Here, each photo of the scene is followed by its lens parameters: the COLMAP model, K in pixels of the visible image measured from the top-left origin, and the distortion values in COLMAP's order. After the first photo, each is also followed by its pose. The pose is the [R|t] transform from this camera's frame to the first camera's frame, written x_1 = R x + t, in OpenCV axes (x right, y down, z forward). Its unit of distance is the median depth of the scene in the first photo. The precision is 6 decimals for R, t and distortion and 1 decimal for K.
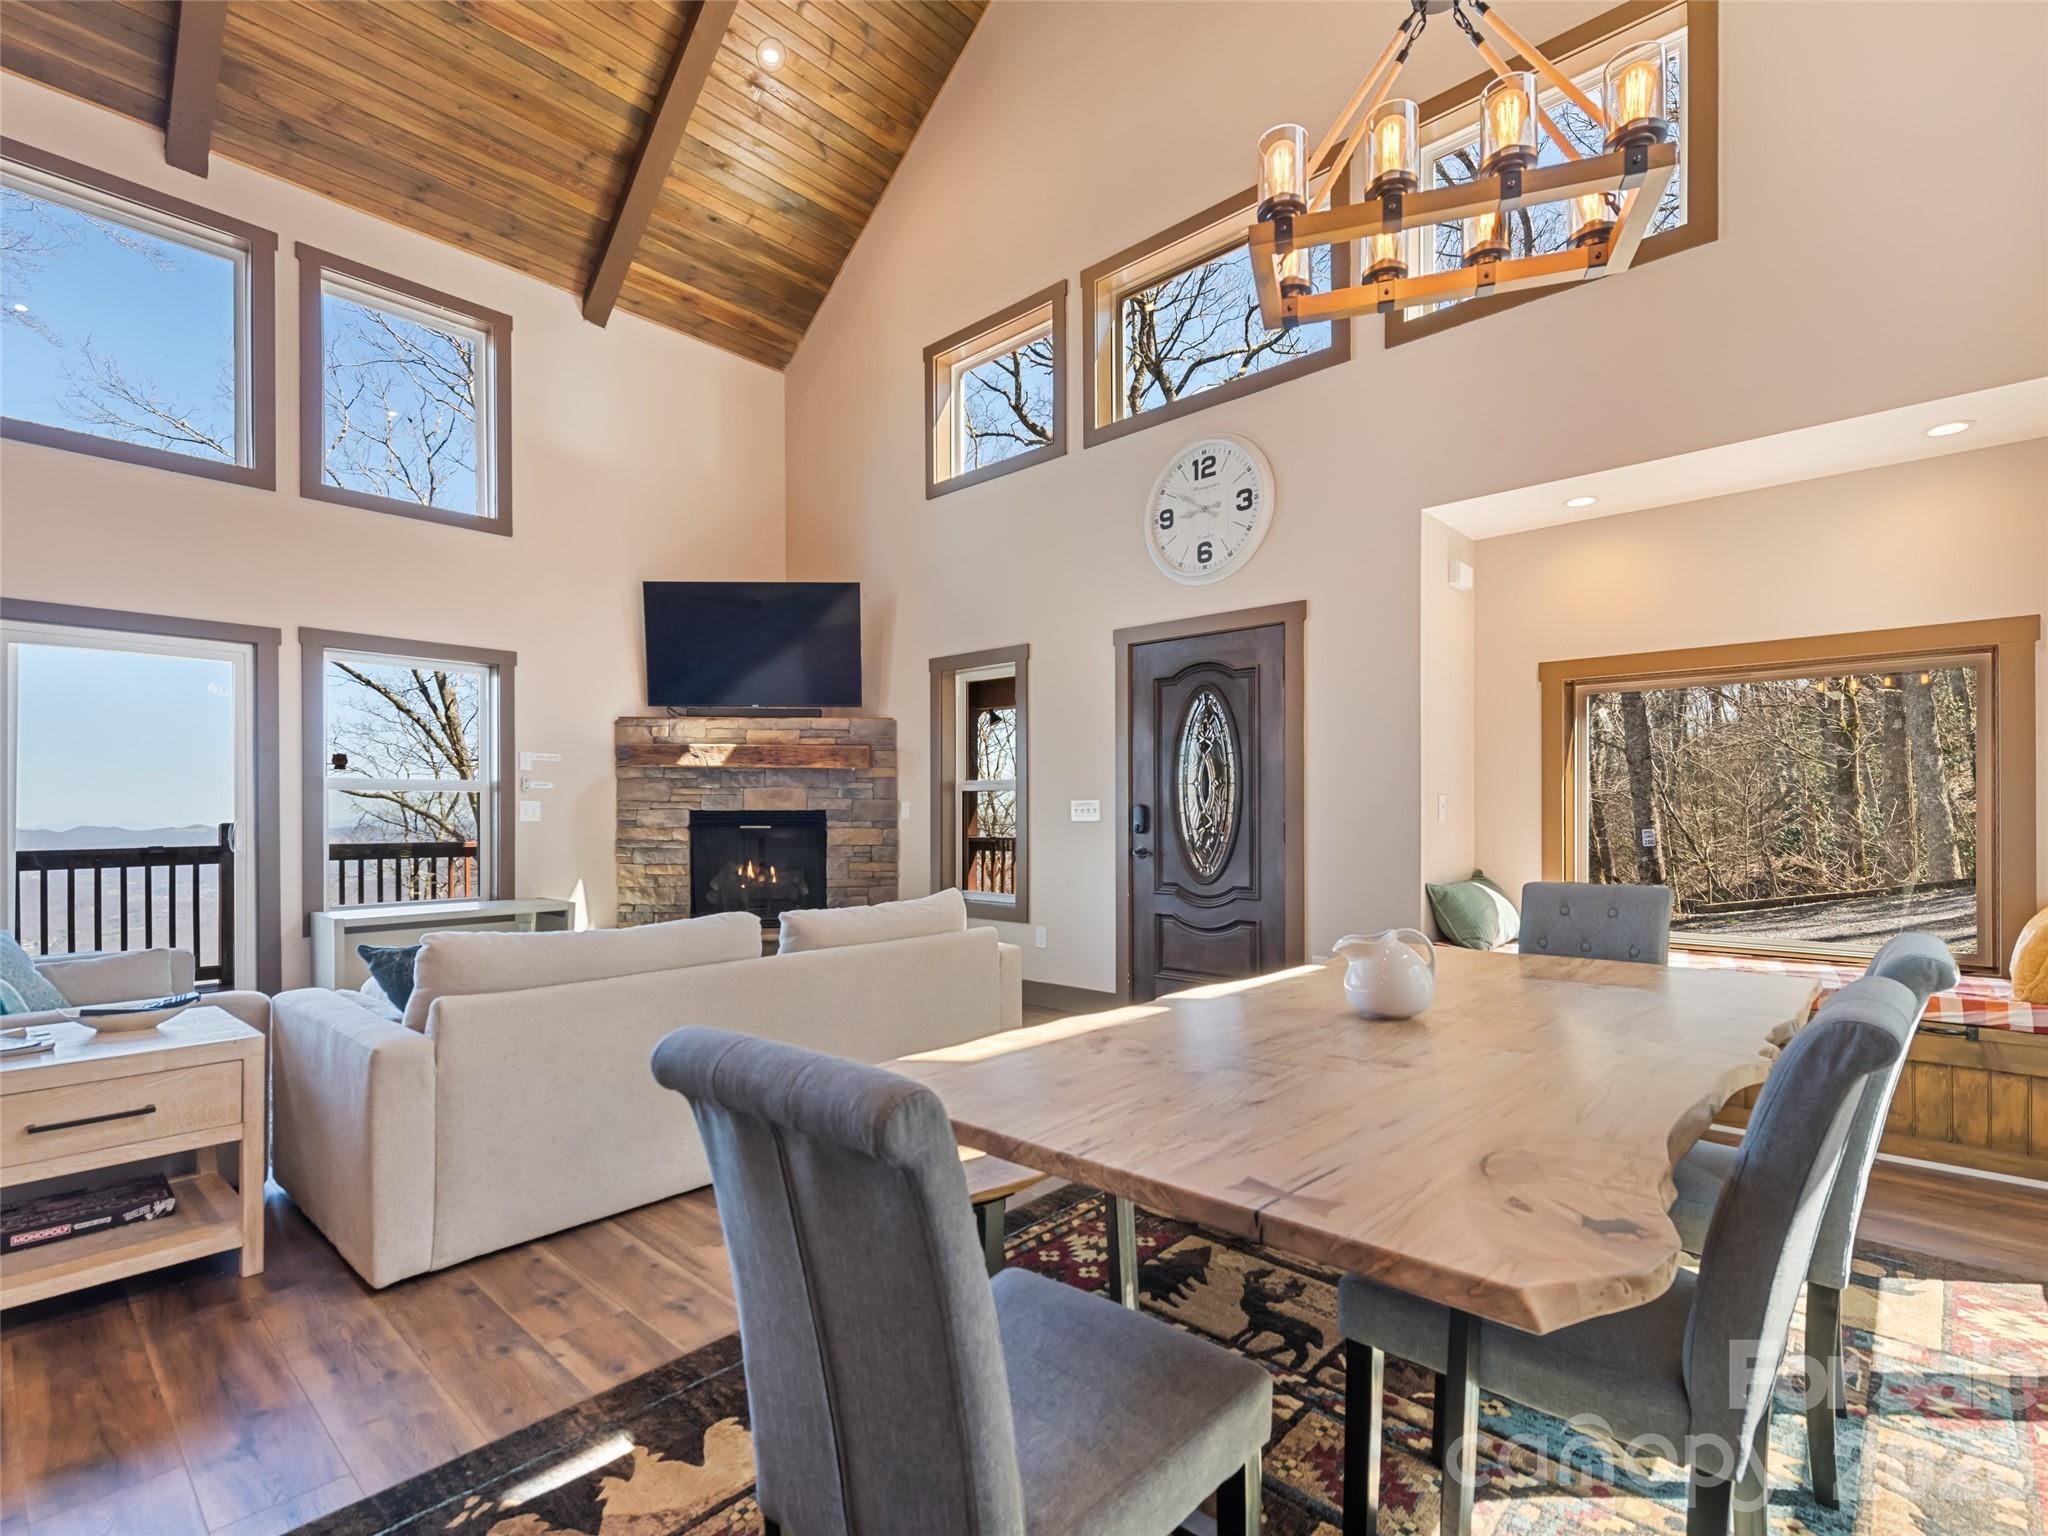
lens RADIAL K [[976.1, 0, 1025.7], [0, 976.1, 816.2], [0, 0, 1]] dist [0.000729, -0.000188]
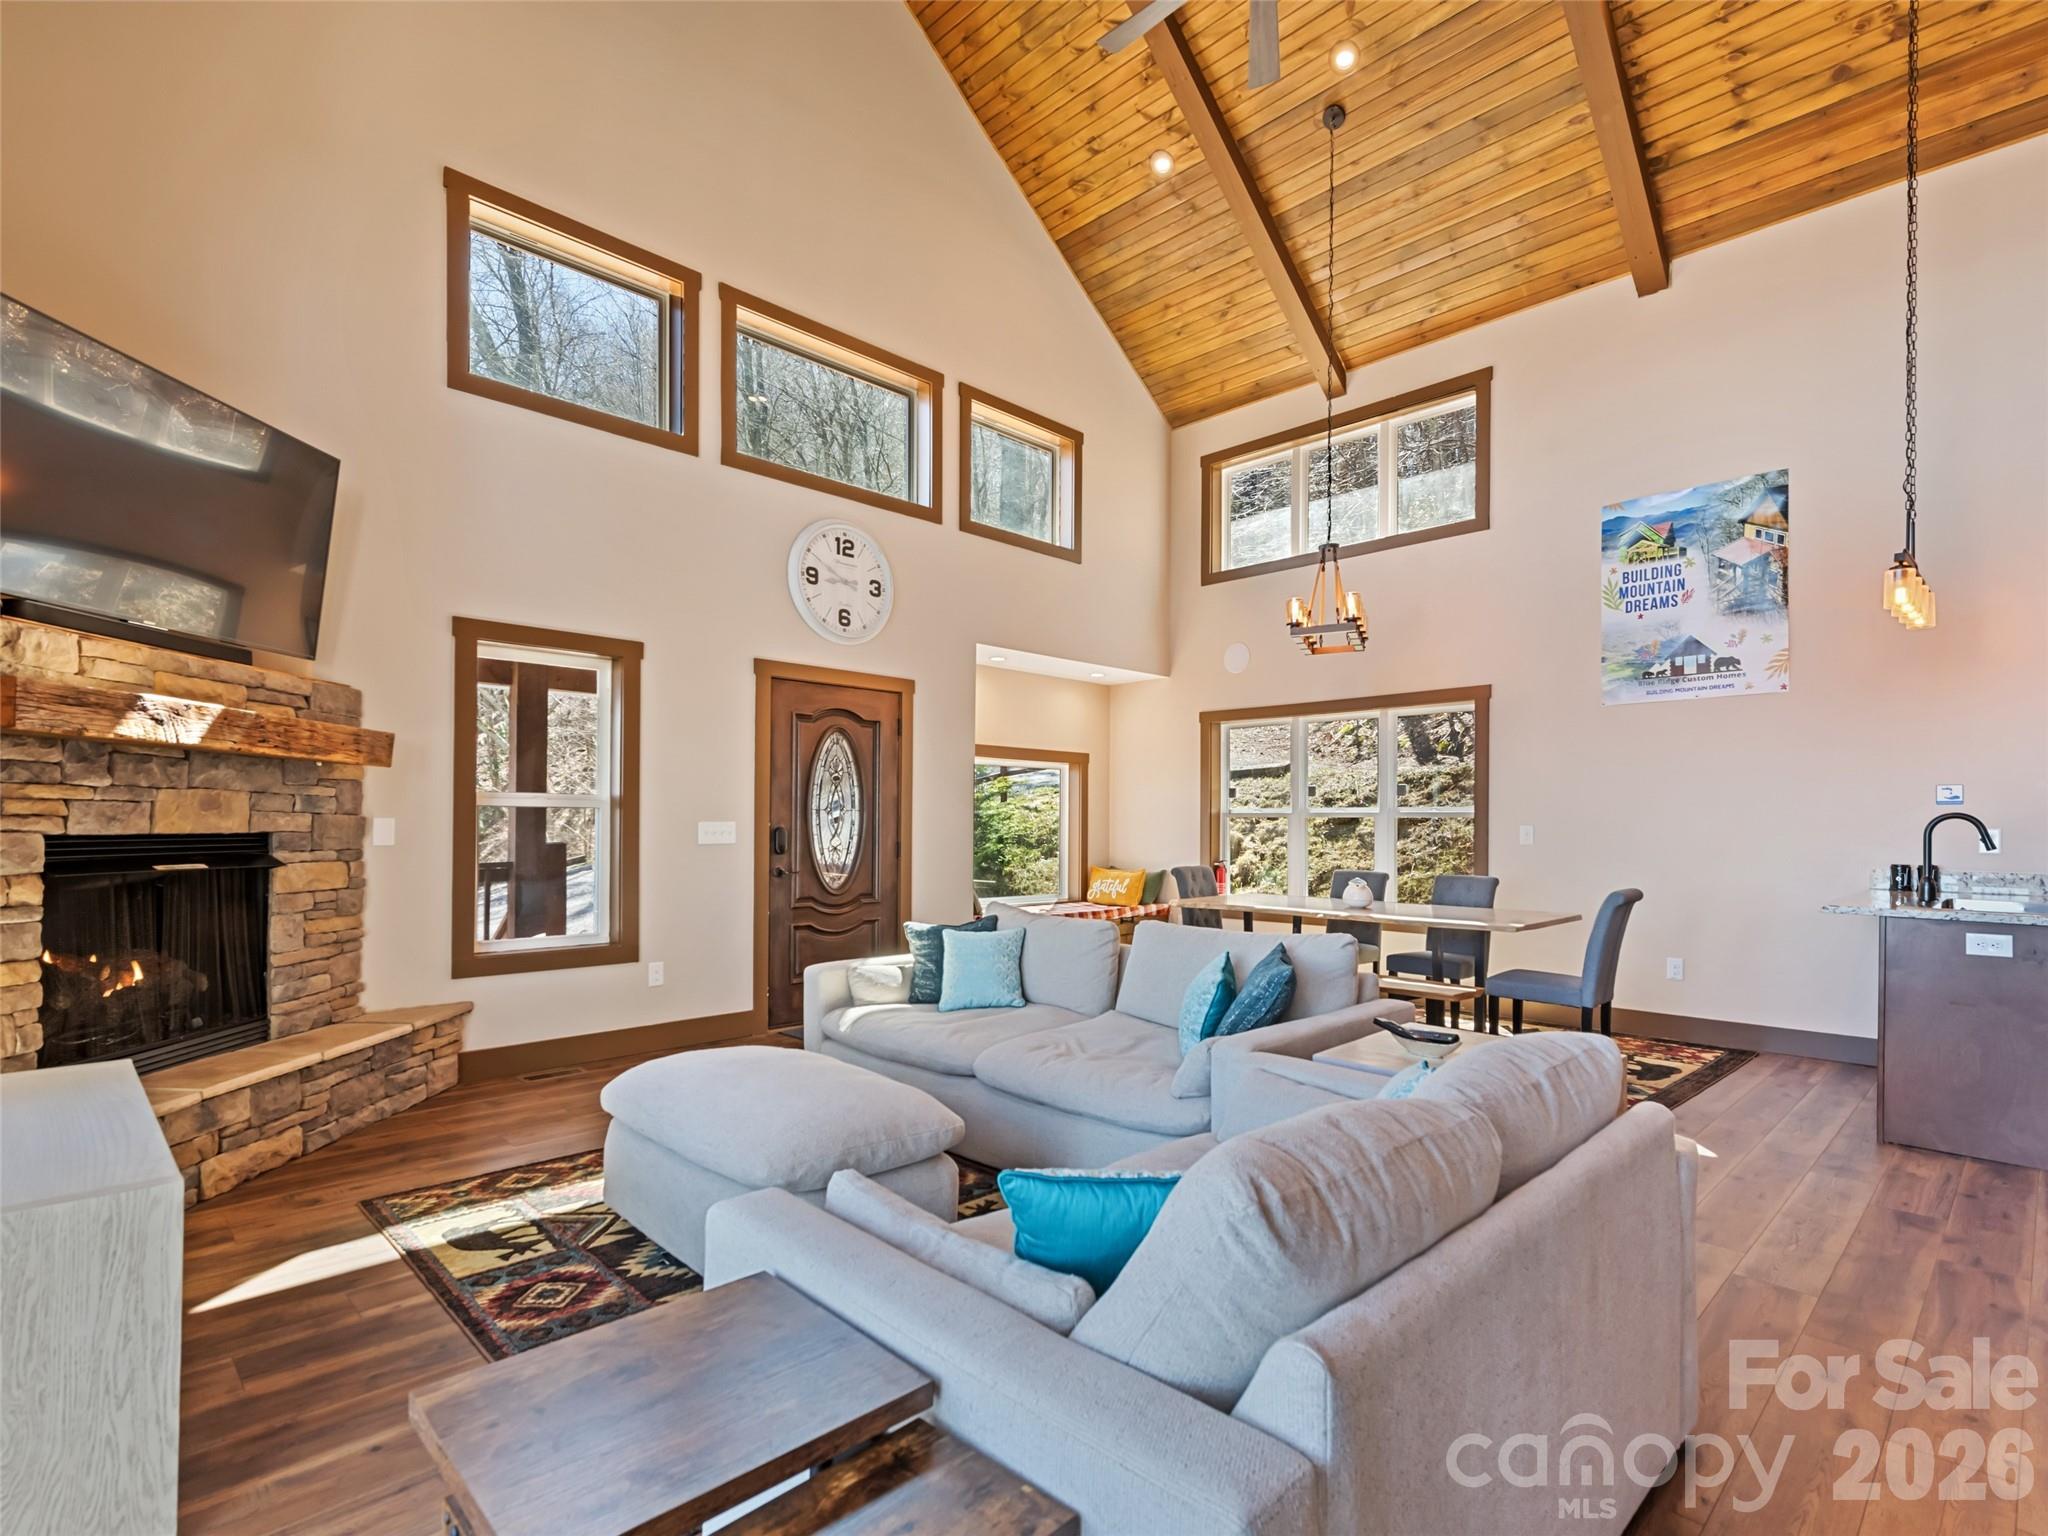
lens RADIAL K [[1000.0, 0, 1053.3], [0, 1000.0, 814.7], [0, 0, 1]] dist [-0.000630, -0.000376]
pose [[0.030581, 0.011822, 0.999462, -0.800277], [-0.003532, 0.999925, -0.011720, -0.011644], [-0.999526, -0.003172, 0.030621, 0.546544]]
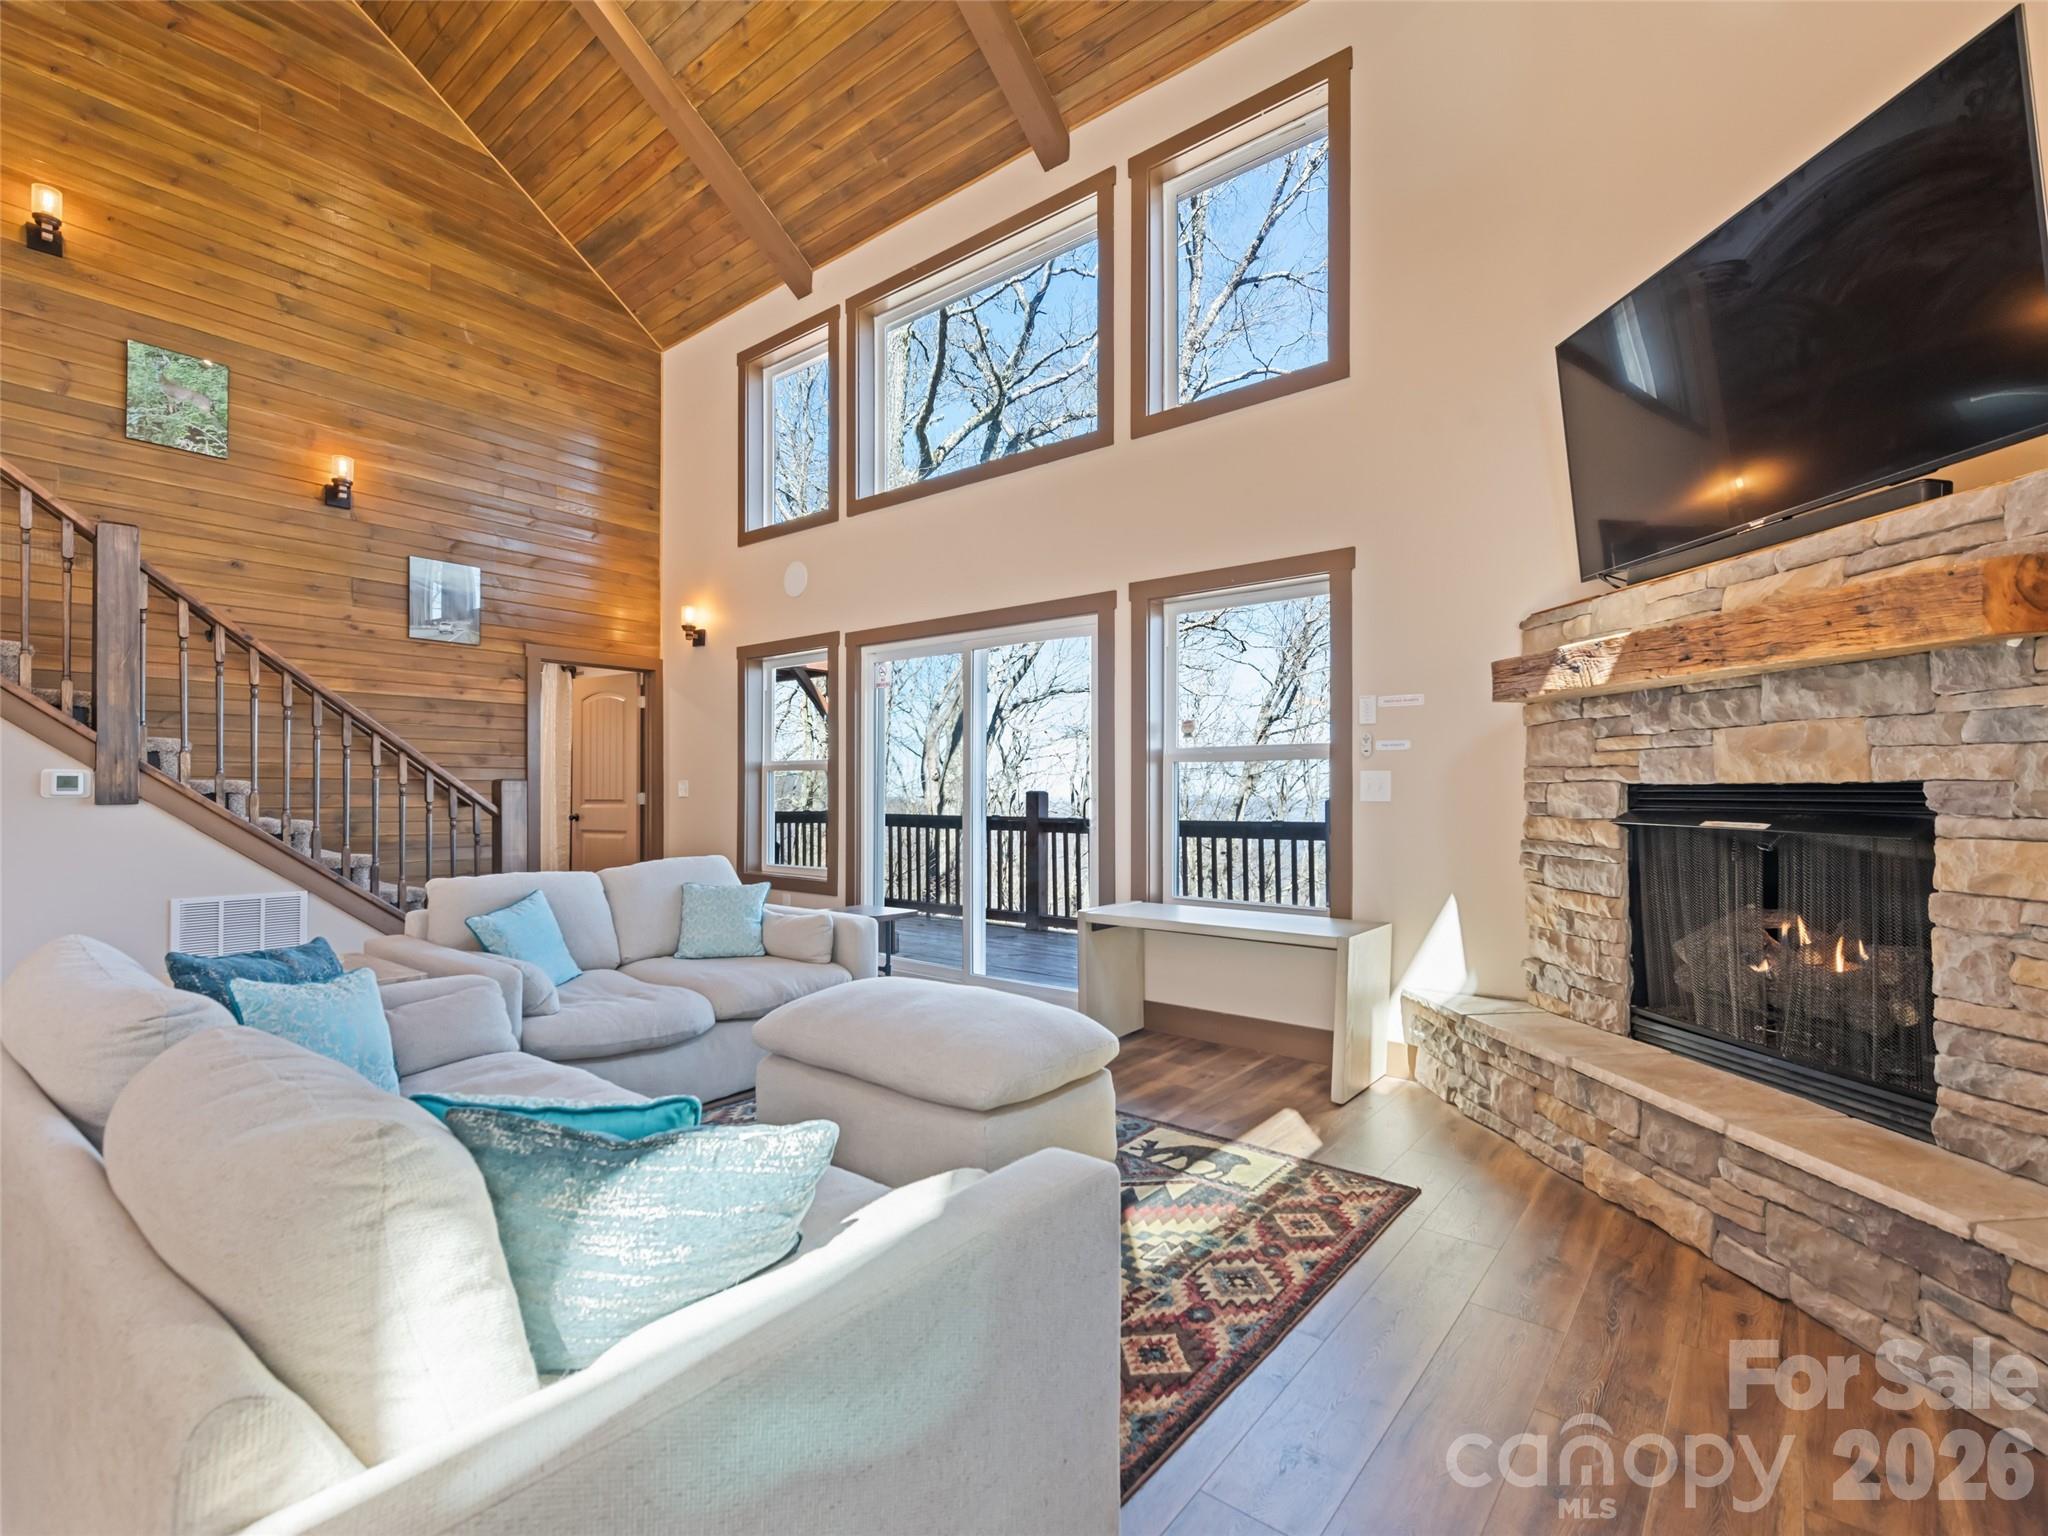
lens RADIAL K [[940.9, 0, 1025.0], [0, 940.9, 774.2], [0, 0, 1]] dist [0.002369, 0.000232]
pose [[0.063867, -0.013820, -0.997863, 0.094695], [-0.000448, 0.999904, -0.013877, -0.004287], [0.997958, 0.001333, 0.063855, 0.701140]]
